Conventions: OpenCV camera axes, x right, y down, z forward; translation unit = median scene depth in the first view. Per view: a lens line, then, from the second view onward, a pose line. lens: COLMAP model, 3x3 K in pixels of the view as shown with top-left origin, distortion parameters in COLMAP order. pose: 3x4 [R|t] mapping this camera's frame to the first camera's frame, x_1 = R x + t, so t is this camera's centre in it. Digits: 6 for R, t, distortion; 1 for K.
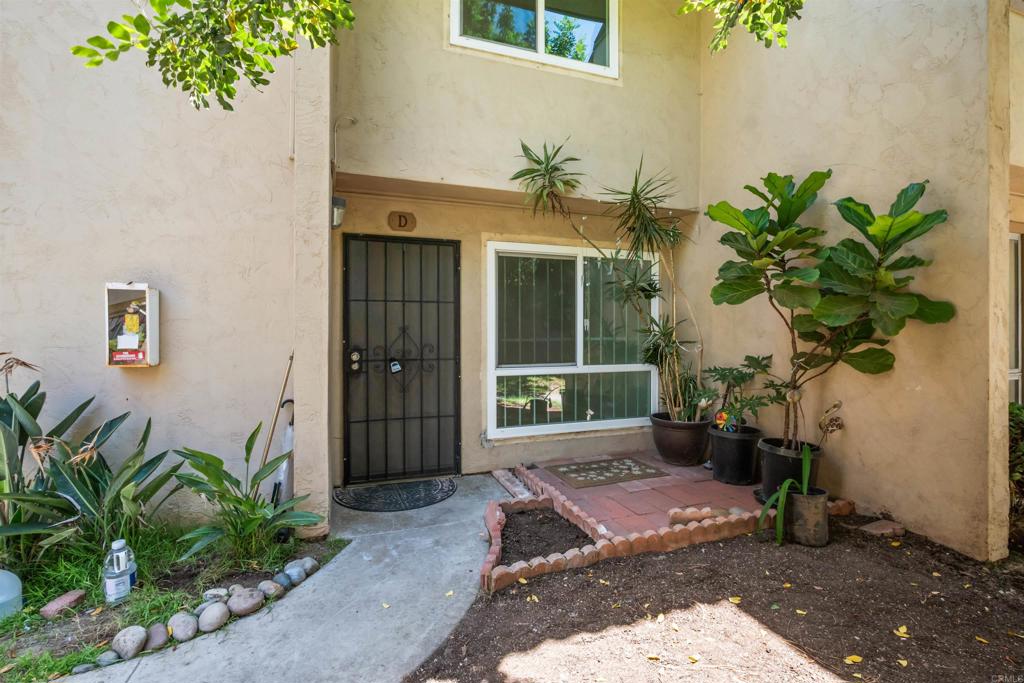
lens RADIAL K [[469.0, 0, 511.5], [0, 469.0, 339.8], [0, 0, 1]] dist [-0.013781, 0.002743]
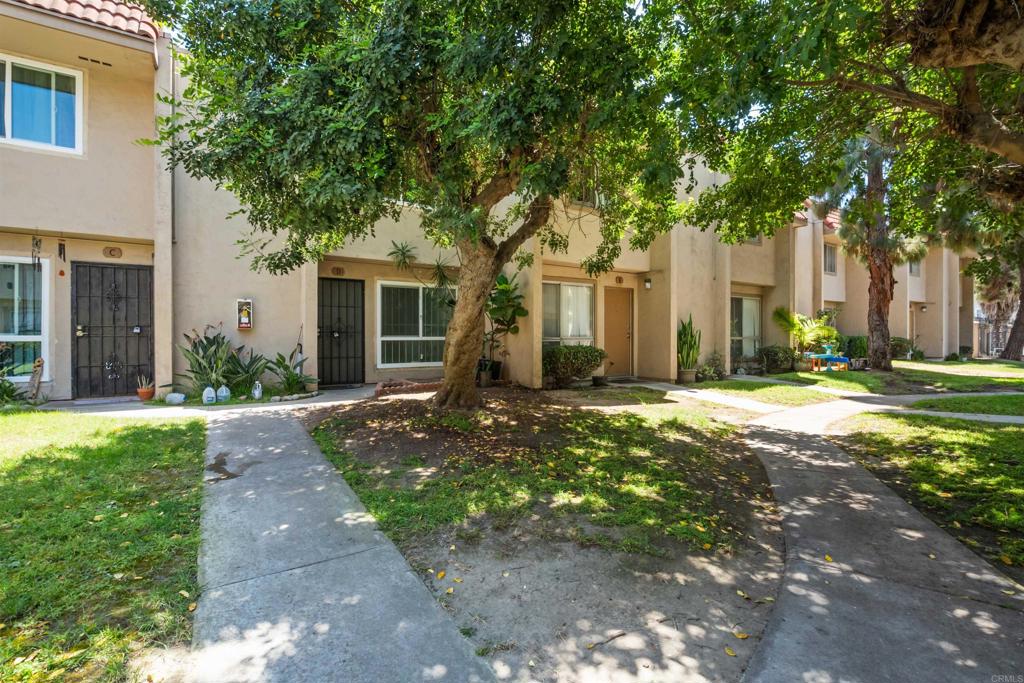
lens RADIAL K [[469.0, 0, 515.9], [0, 469.0, 341.6], [0, 0, 1]] dist [-0.013781, 0.002743]
pose [[0.971406, -0.002112, 0.237415, 0.065071], [0.003743, 0.999972, -0.006421, 0.105433], [-0.237395, 0.007126, 0.971387, -1.404303]]
